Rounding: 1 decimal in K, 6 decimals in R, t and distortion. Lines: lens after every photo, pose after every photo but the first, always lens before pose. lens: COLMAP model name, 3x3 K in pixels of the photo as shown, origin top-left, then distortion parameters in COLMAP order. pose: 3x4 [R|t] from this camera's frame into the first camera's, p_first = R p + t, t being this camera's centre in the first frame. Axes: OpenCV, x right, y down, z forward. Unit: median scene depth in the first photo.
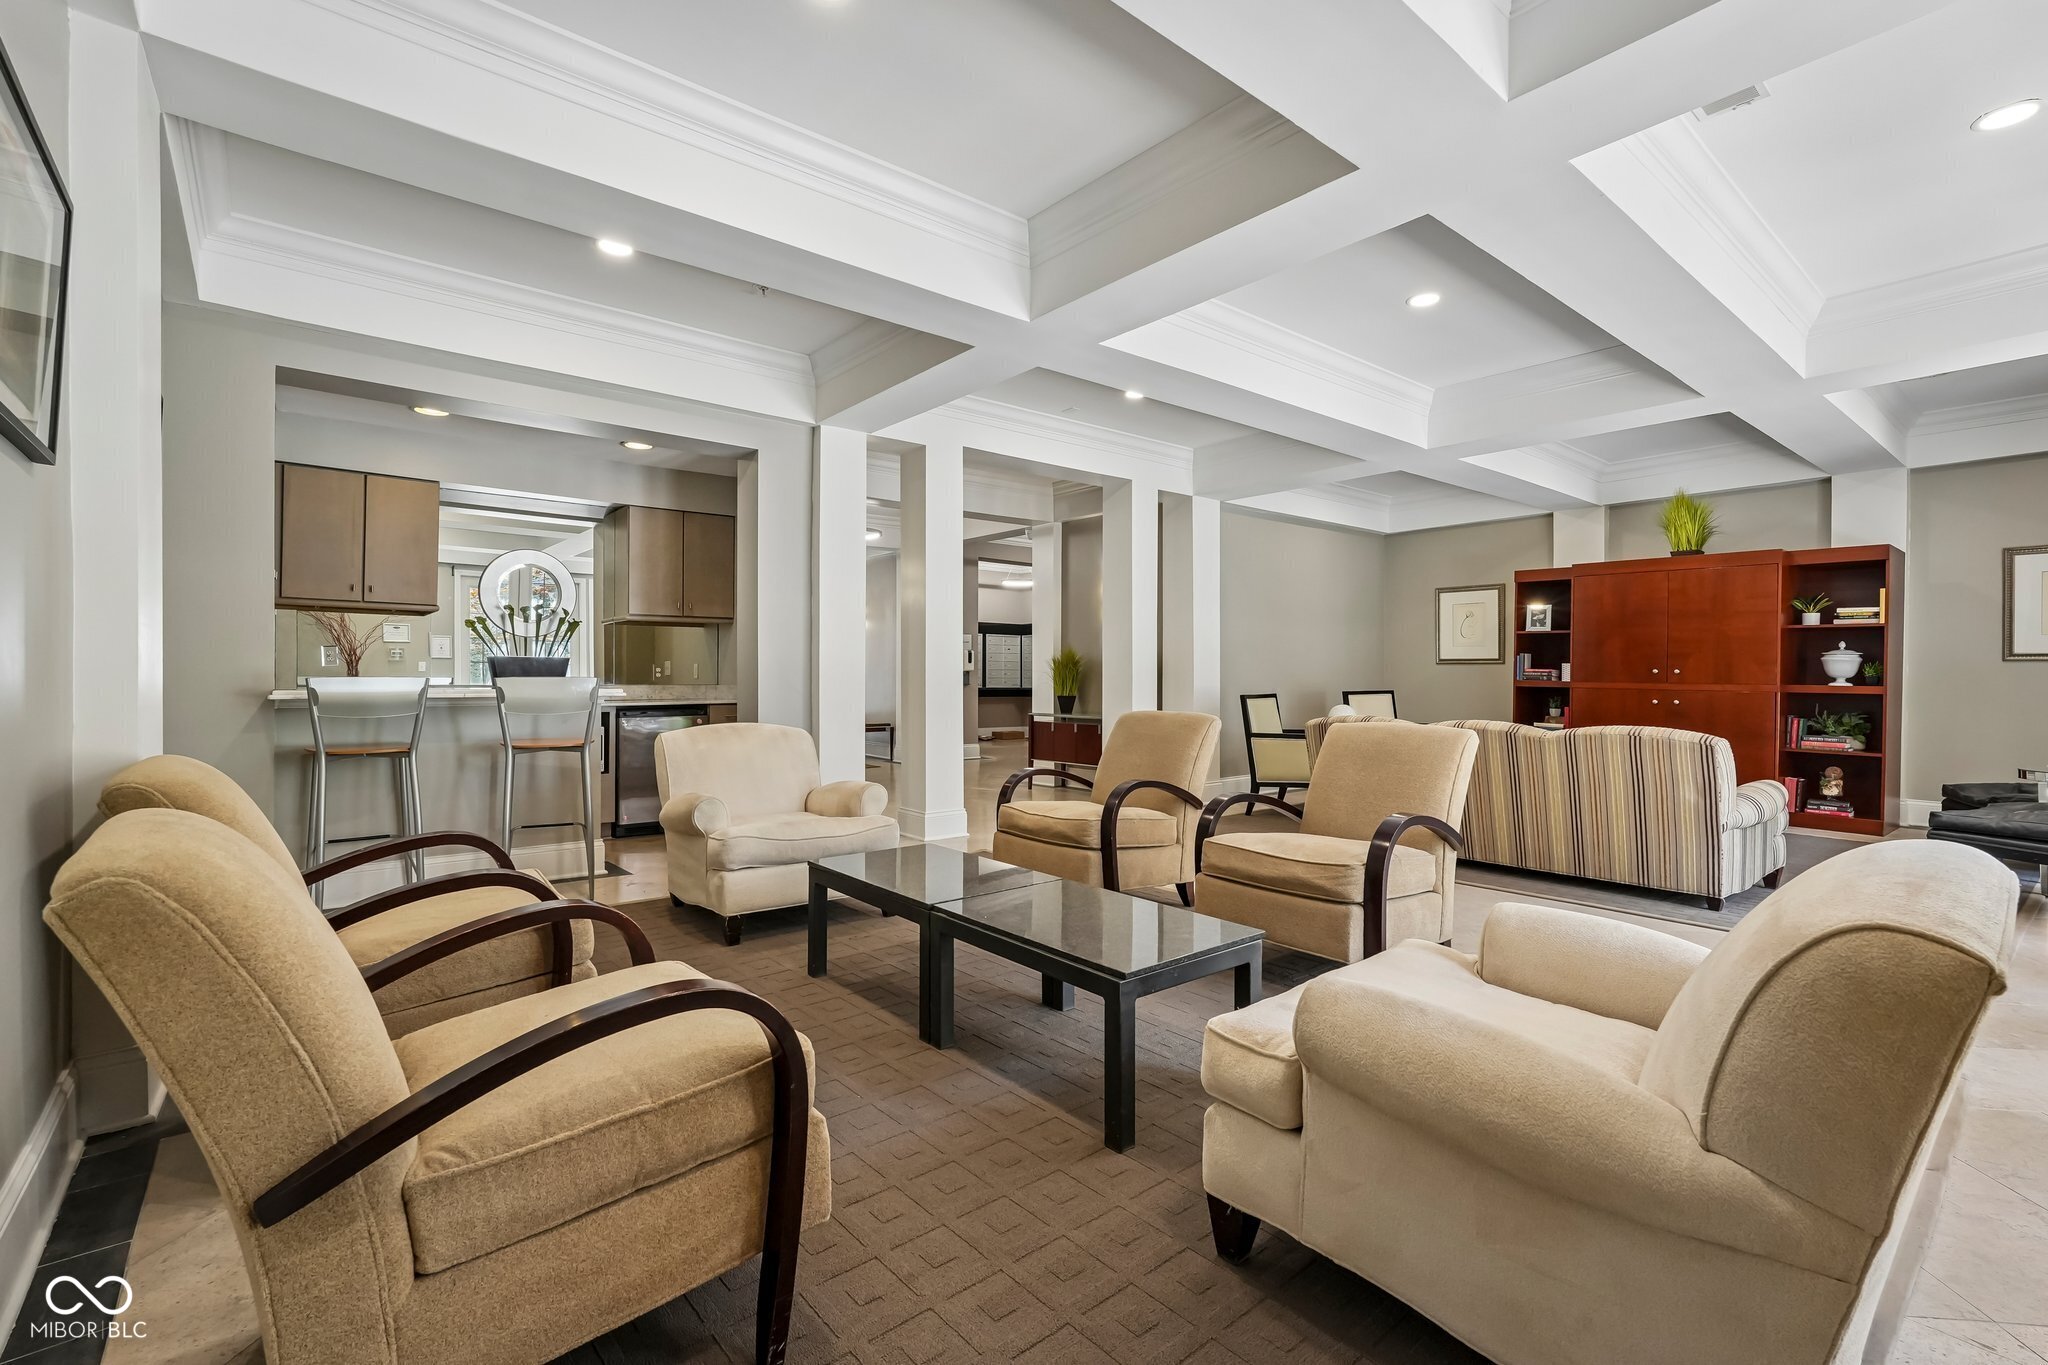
lens RADIAL K [[947.3, 0, 1065.3], [0, 947.3, 669.5], [0, 0, 1]] dist [0.036706, 0.000113]
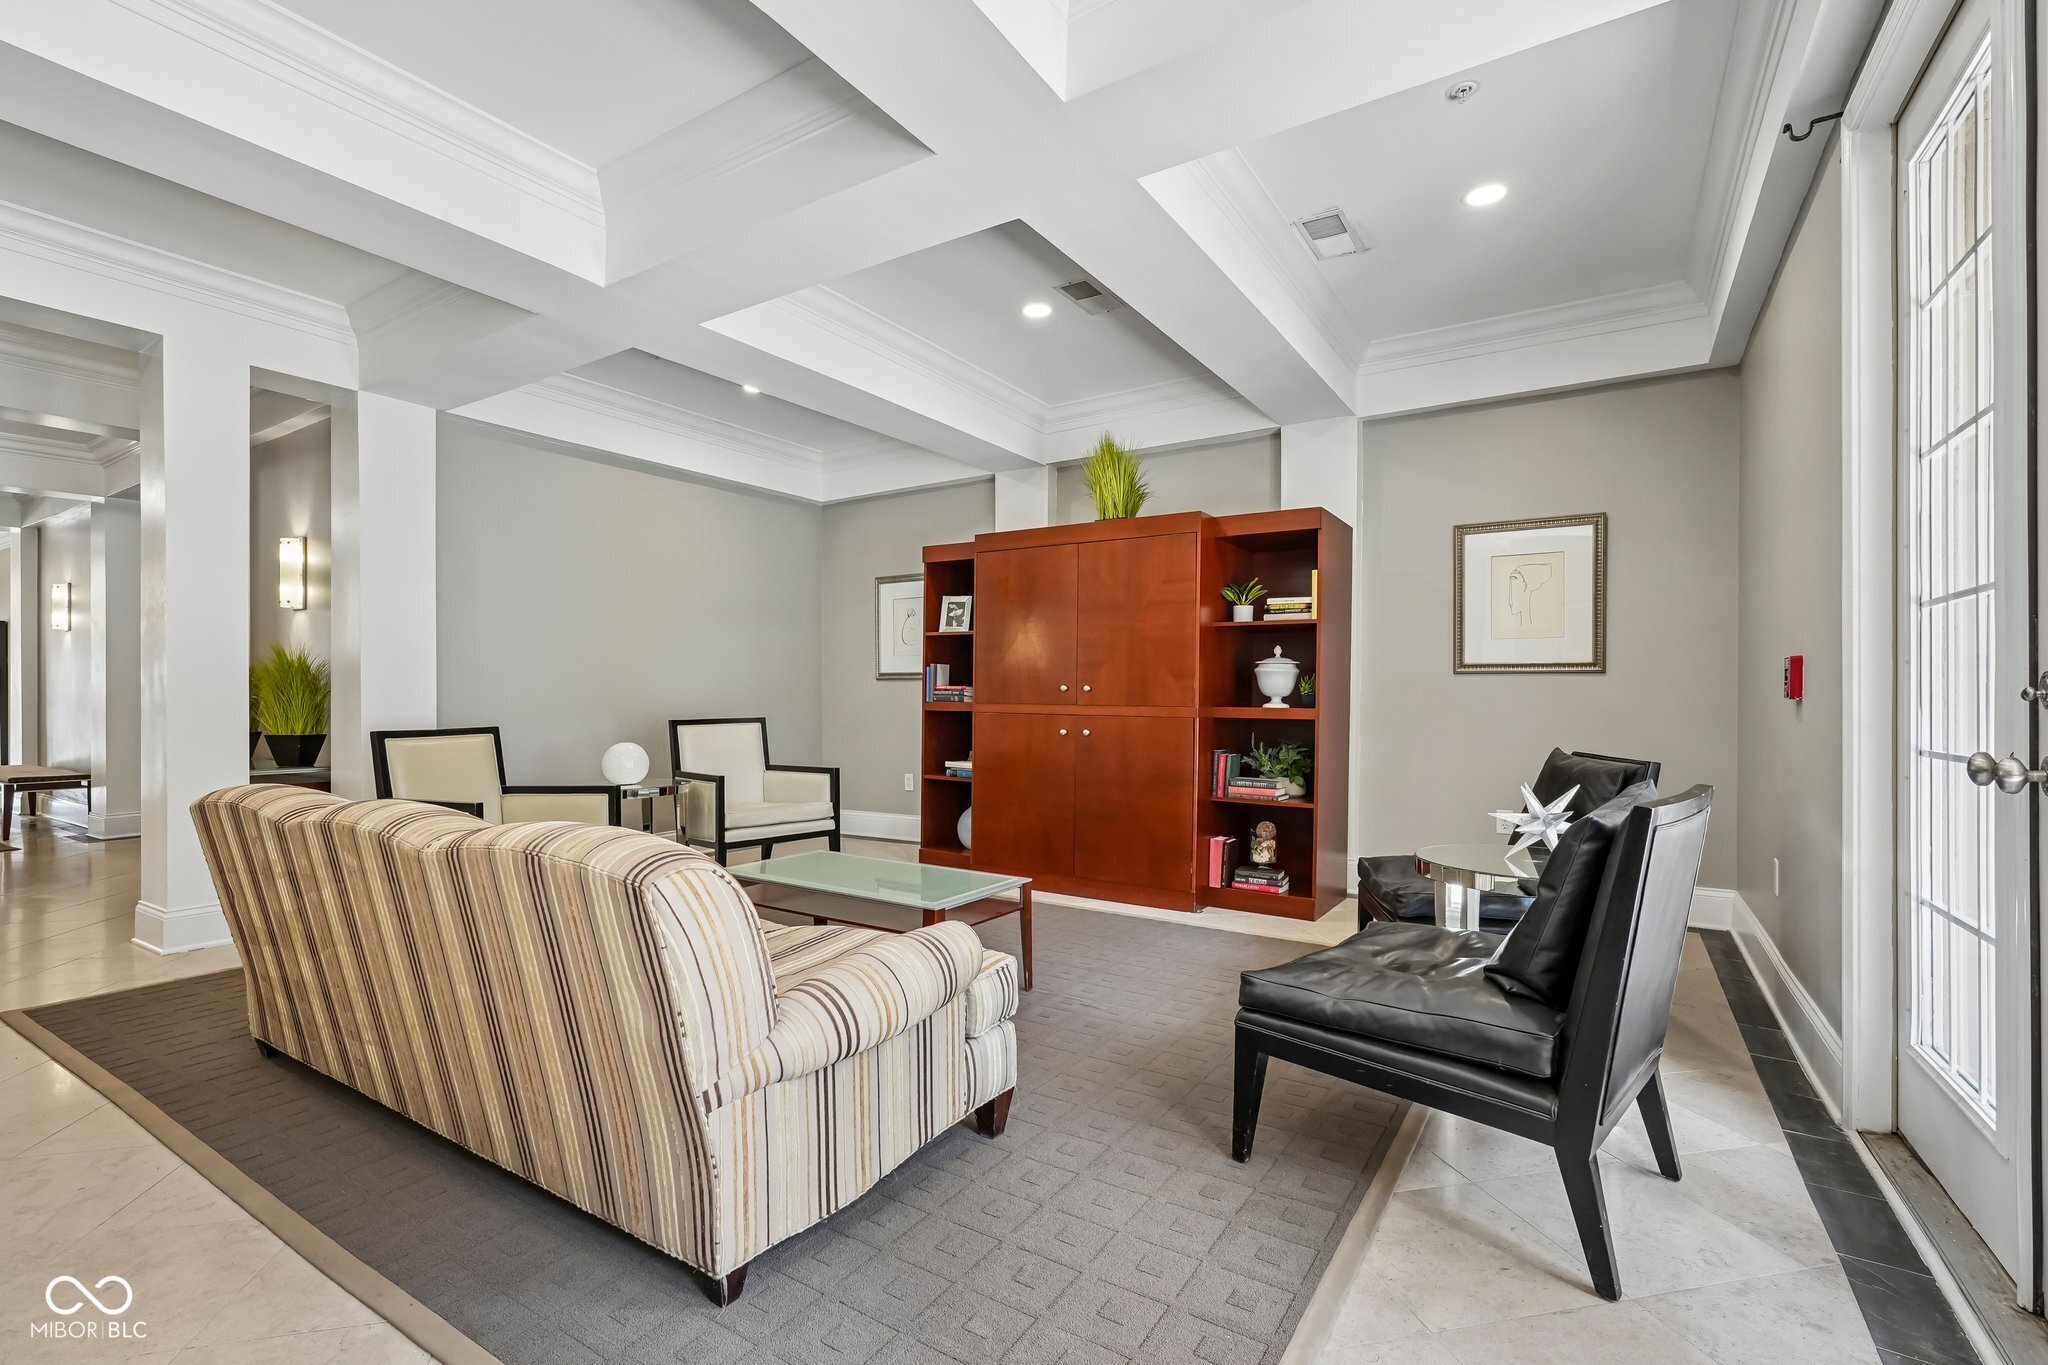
lens RADIAL K [[927.9, 0, 1026.0], [0, 927.9, 694.2], [0, 0, 1]] dist [-0.008728, 0.003180]
pose [[0.965072, -0.001539, 0.261980, 0.439963], [0.000960, 0.999997, 0.002336, 0.004938], [-0.261983, -0.002003, 0.965071, 0.385795]]
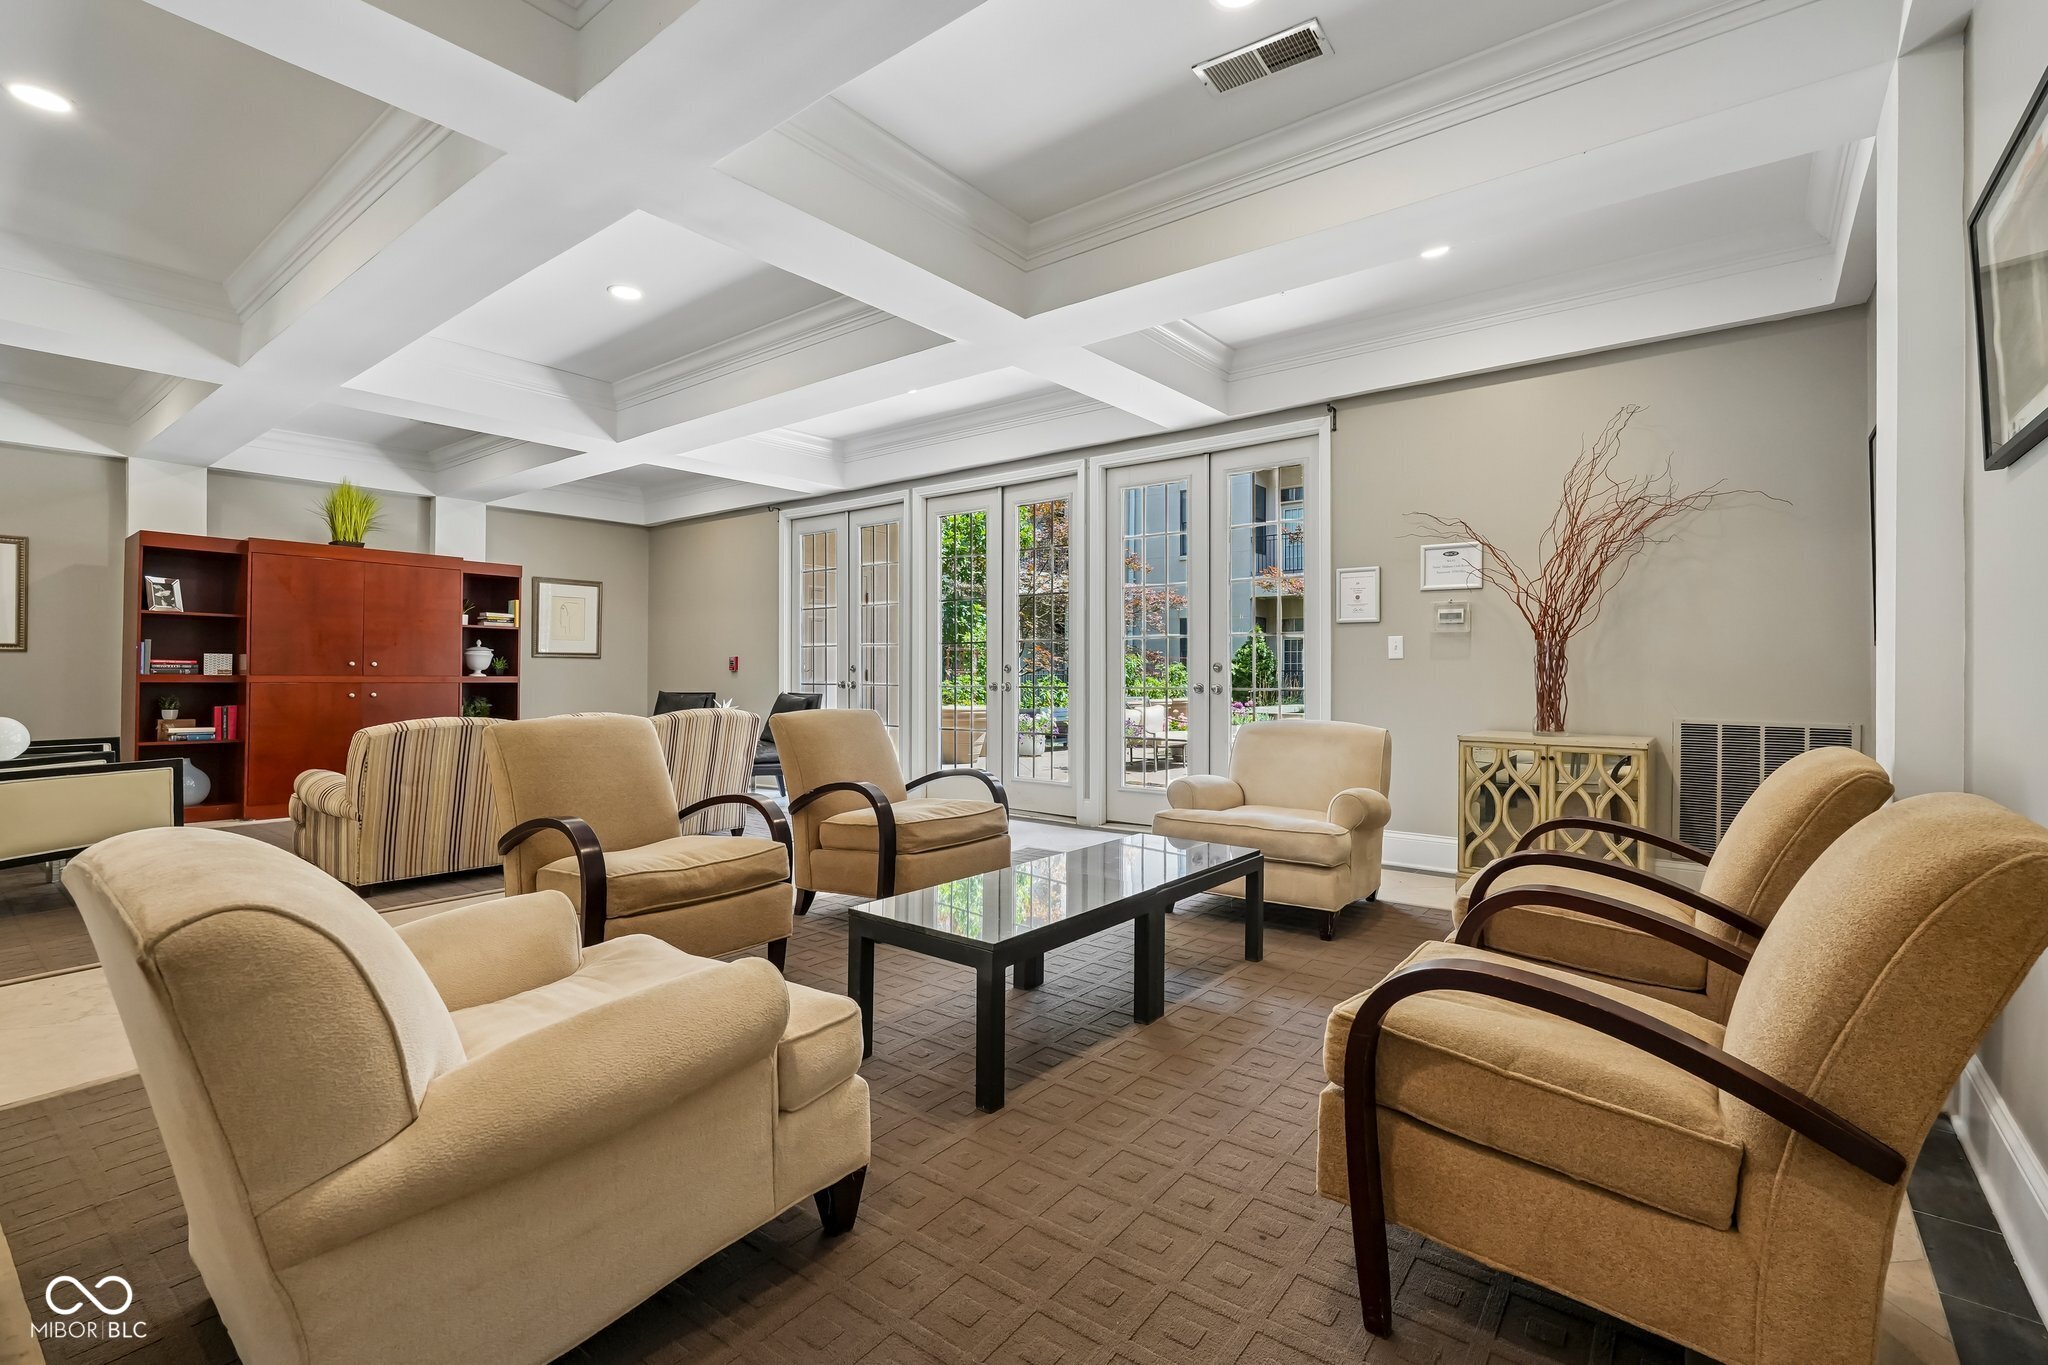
lens RADIAL K [[920.8, 0, 1029.5], [0, 920.8, 686.0], [0, 0, 1]] dist [-0.007756, 0.000033]
pose [[-0.173226, -0.019402, 0.984691, -0.441992], [-0.006921, 0.999805, 0.018482, 0.002682], [-0.984858, -0.003613, -0.173326, 0.519784]]
